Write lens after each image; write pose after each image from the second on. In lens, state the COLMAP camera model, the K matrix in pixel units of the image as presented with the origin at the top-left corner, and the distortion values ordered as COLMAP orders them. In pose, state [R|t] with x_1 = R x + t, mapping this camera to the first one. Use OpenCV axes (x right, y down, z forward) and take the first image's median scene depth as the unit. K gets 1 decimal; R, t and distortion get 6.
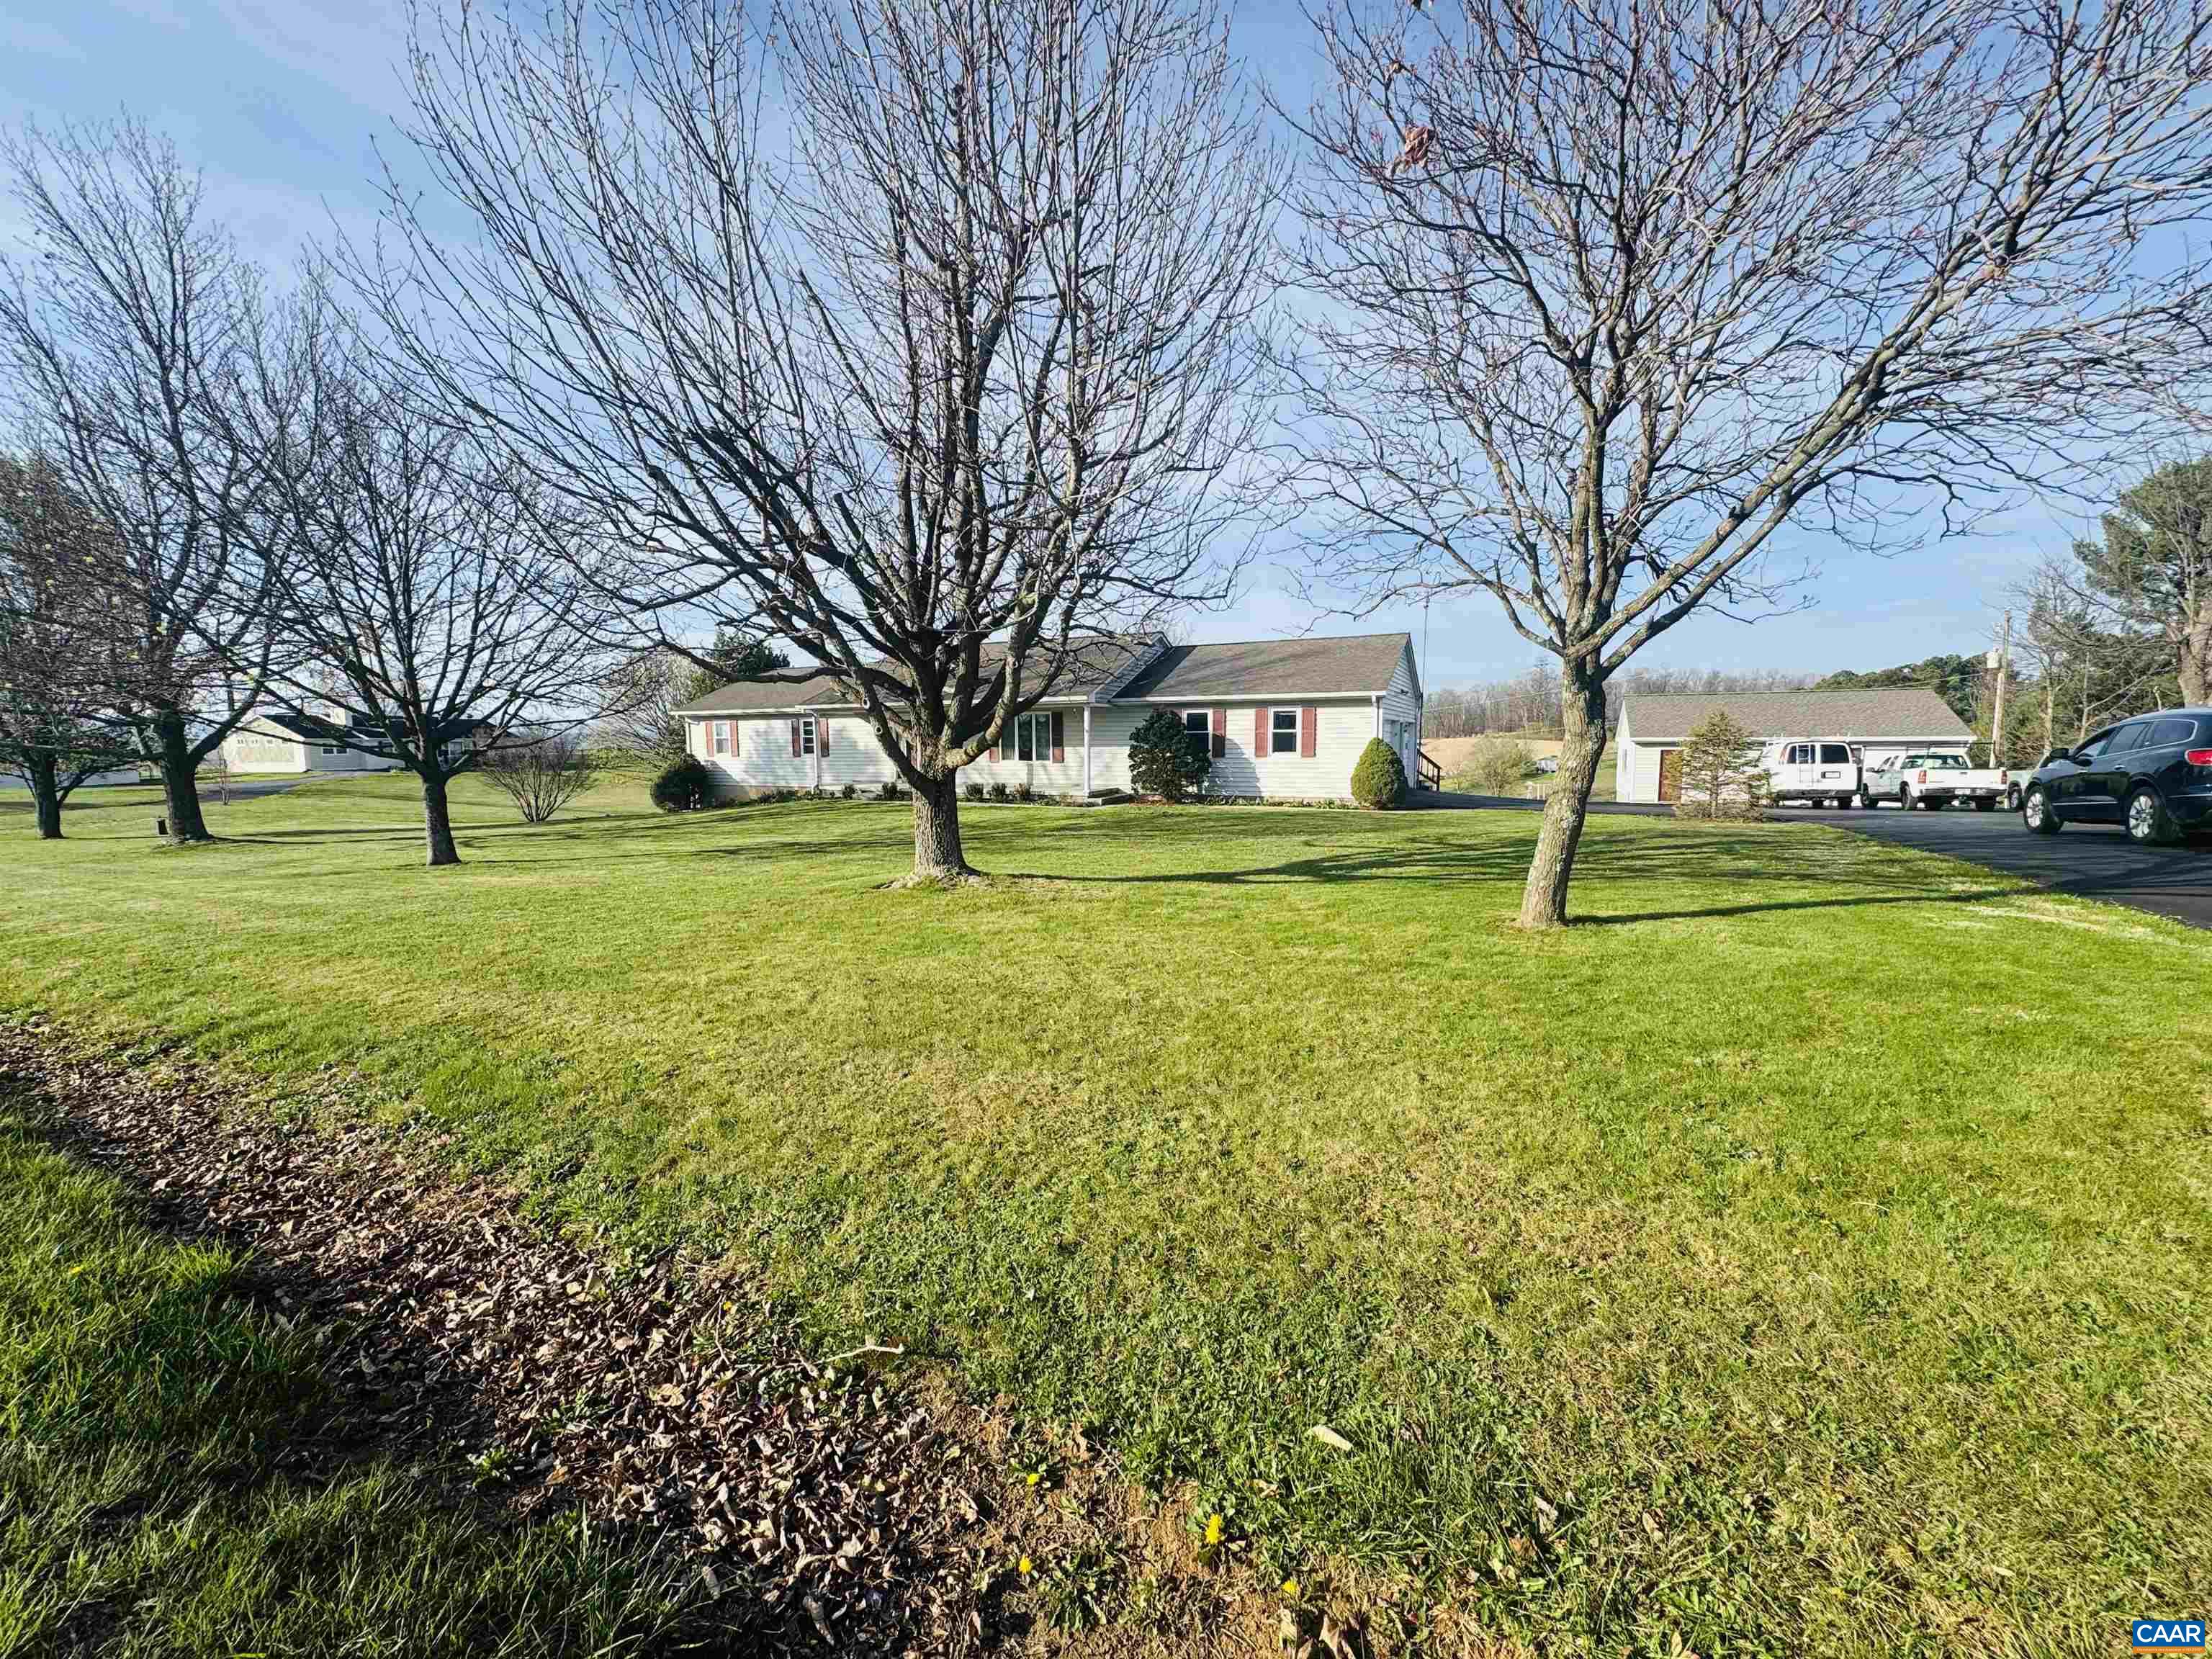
lens RADIAL K [[878.7, 0, 1106.0], [0, 878.7, 829.5], [0, 0, 1]] dist [-0.000520, 0.000153]
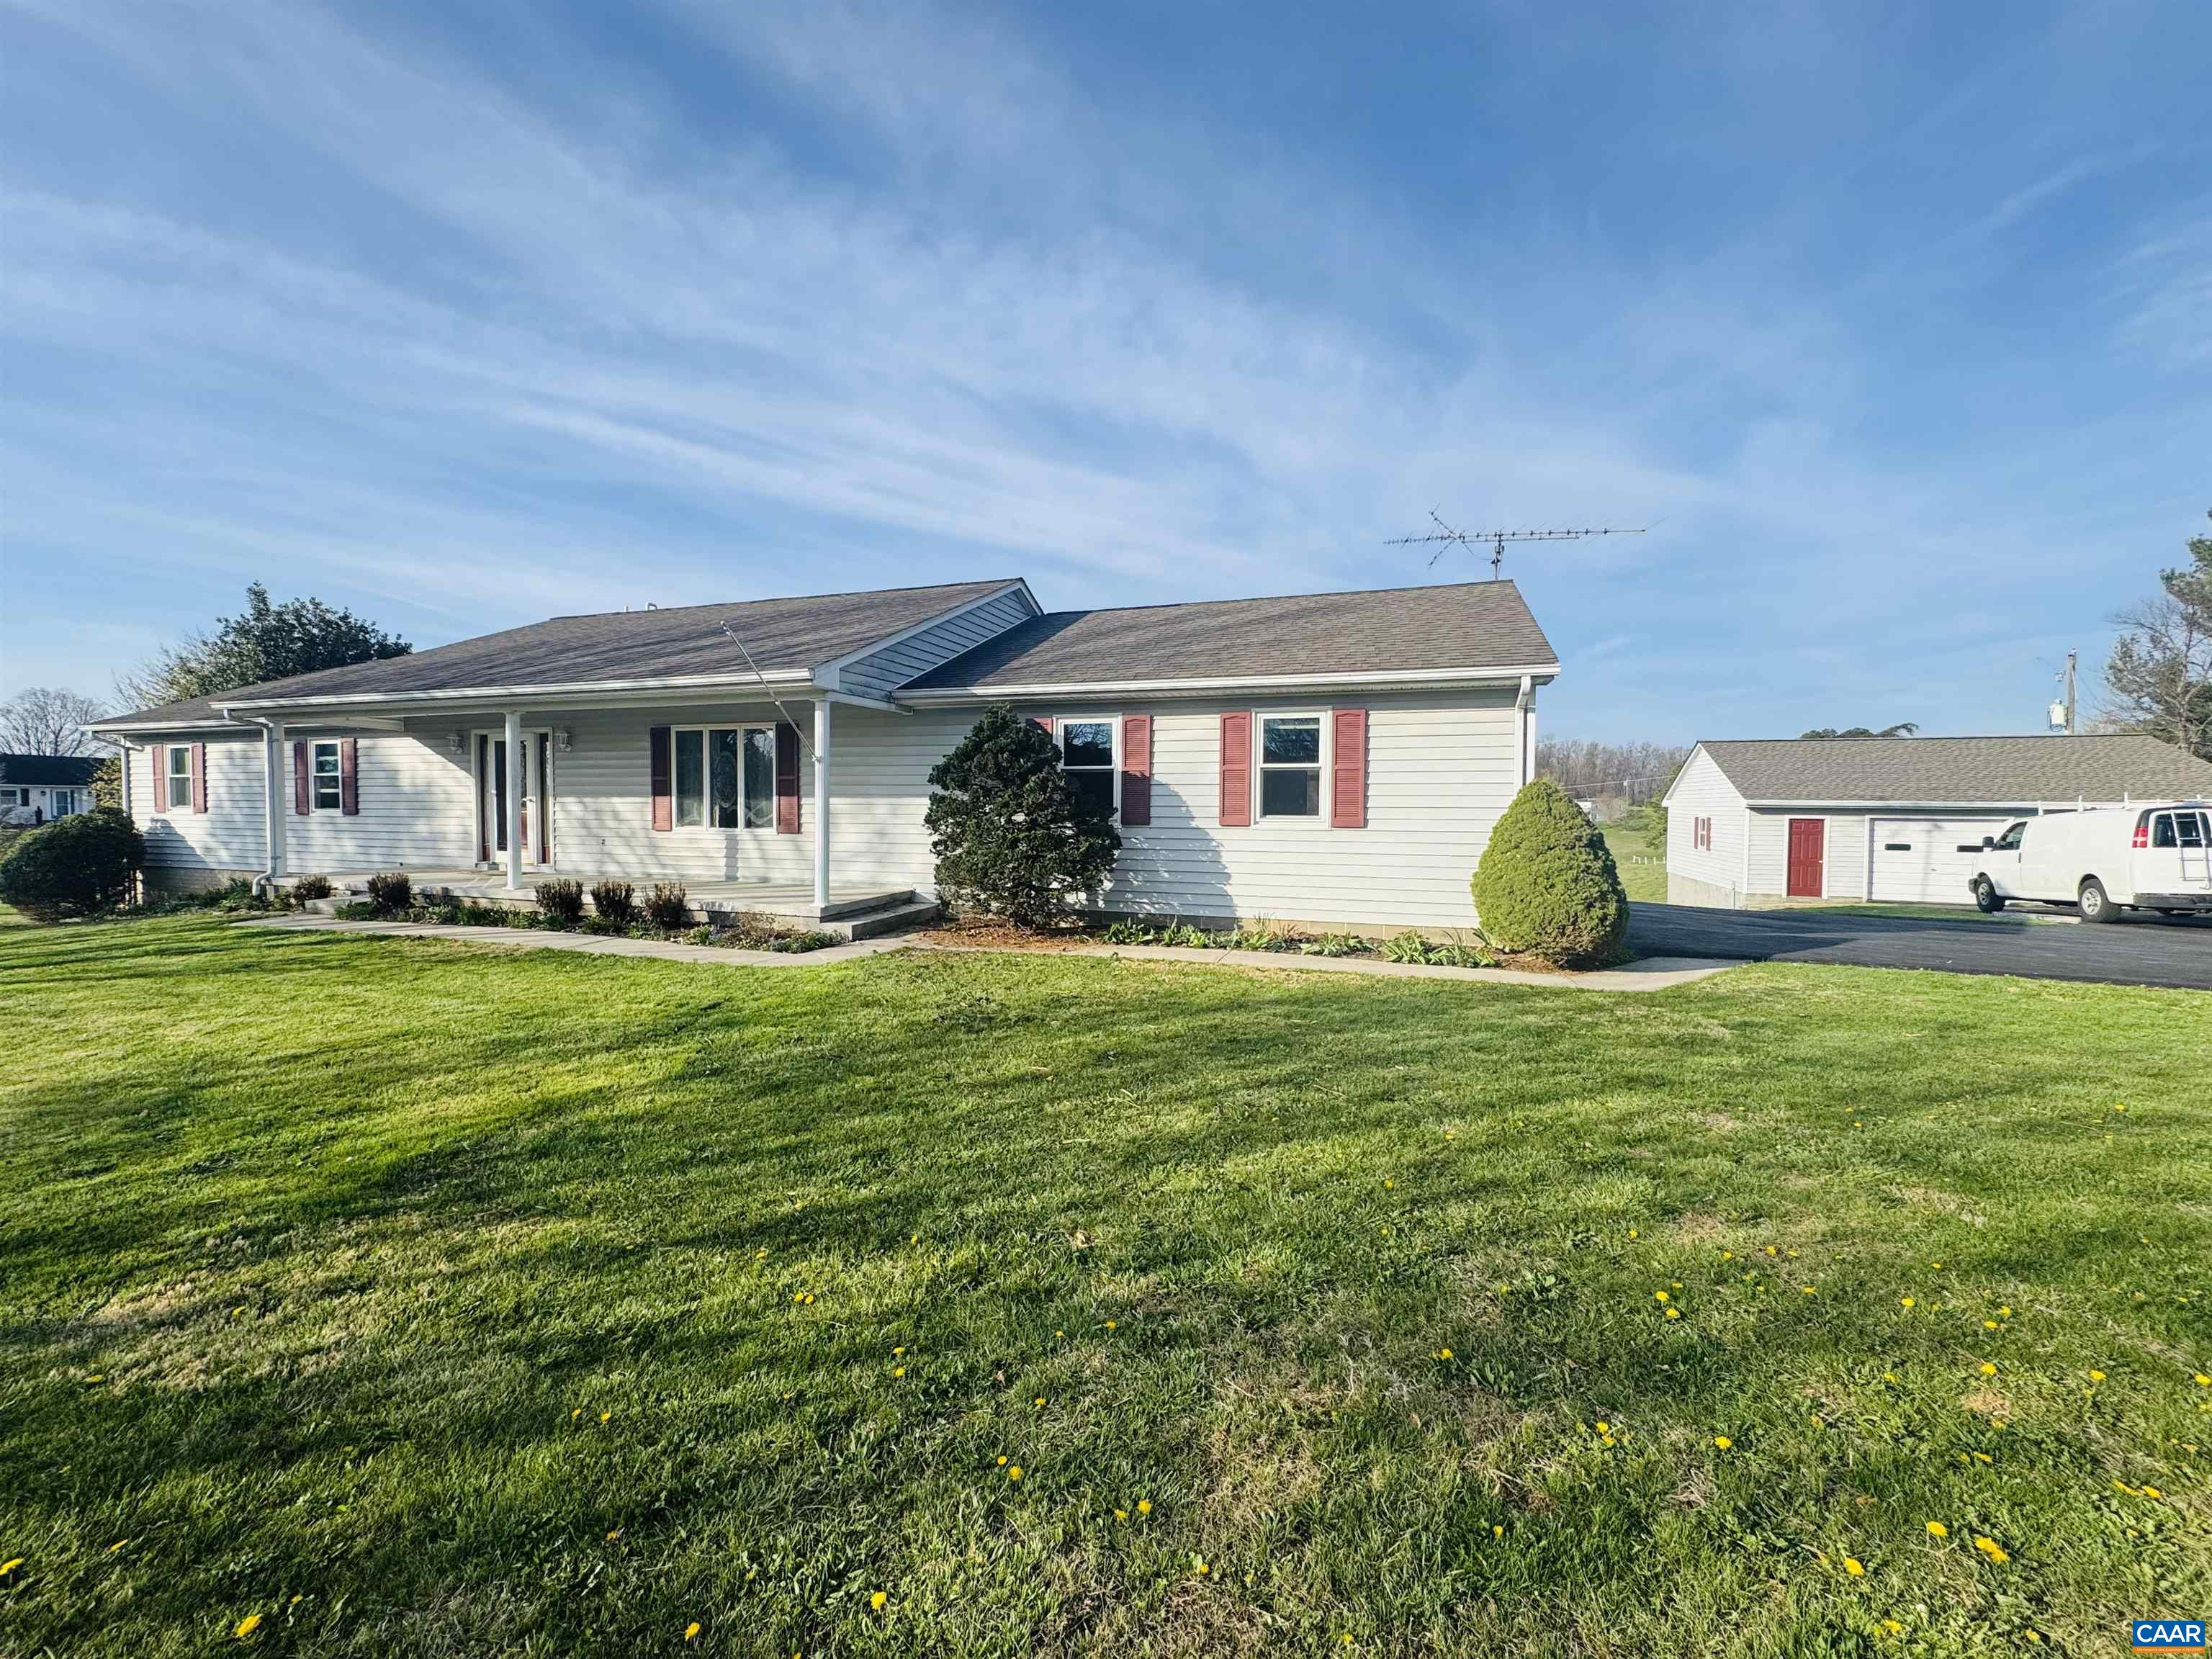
lens RADIAL K [[867.4, 0, 1106.0], [0, 867.4, 829.5], [0, 0, 1]] dist [-0.002488, -0.000560]
pose [[0.993481, 0.009100, 0.113635, 0.064276], [-0.001104, 0.997530, -0.070229, -0.049746], [-0.113993, 0.069646, 0.991037, 0.571285]]
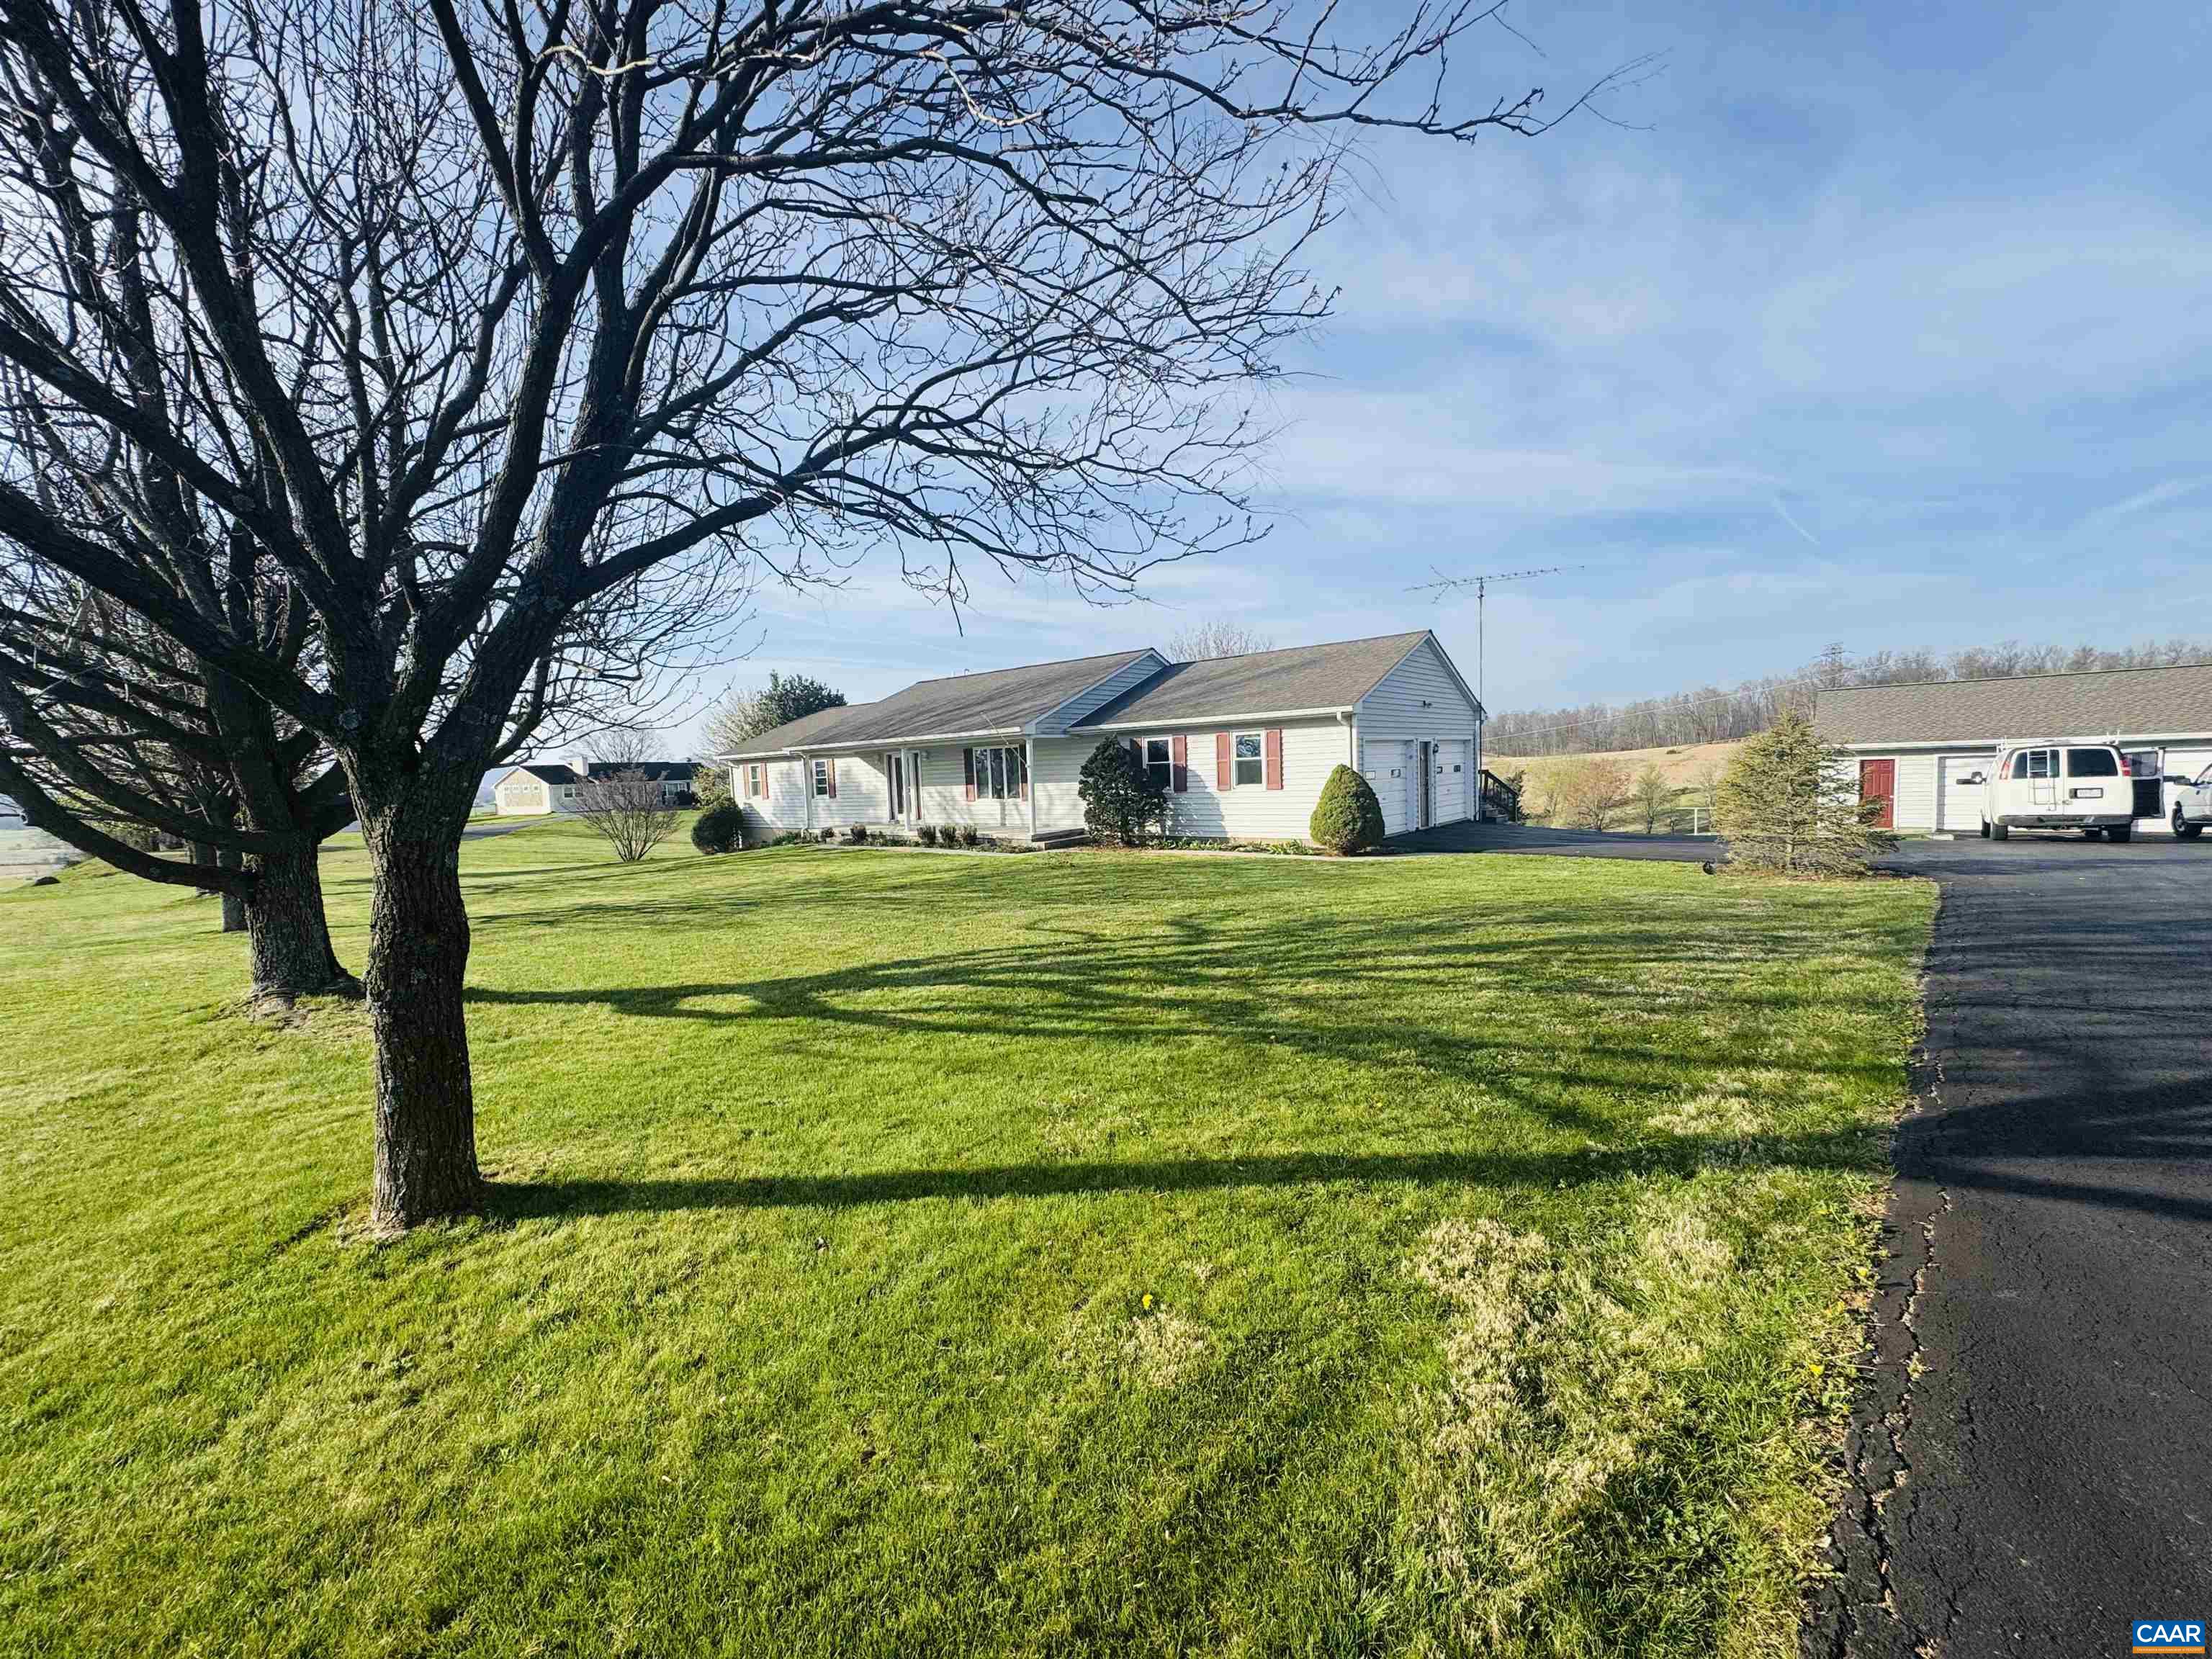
lens RADIAL K [[878.7, 0, 1106.0], [0, 878.7, 829.5], [0, 0, 1]] dist [-0.000520, 0.000153]
pose [[0.969700, -0.015144, -0.243830, 0.262339], [0.009148, 0.999628, -0.025705, -0.024345], [0.244129, 0.022695, 0.969477, 0.158625]]
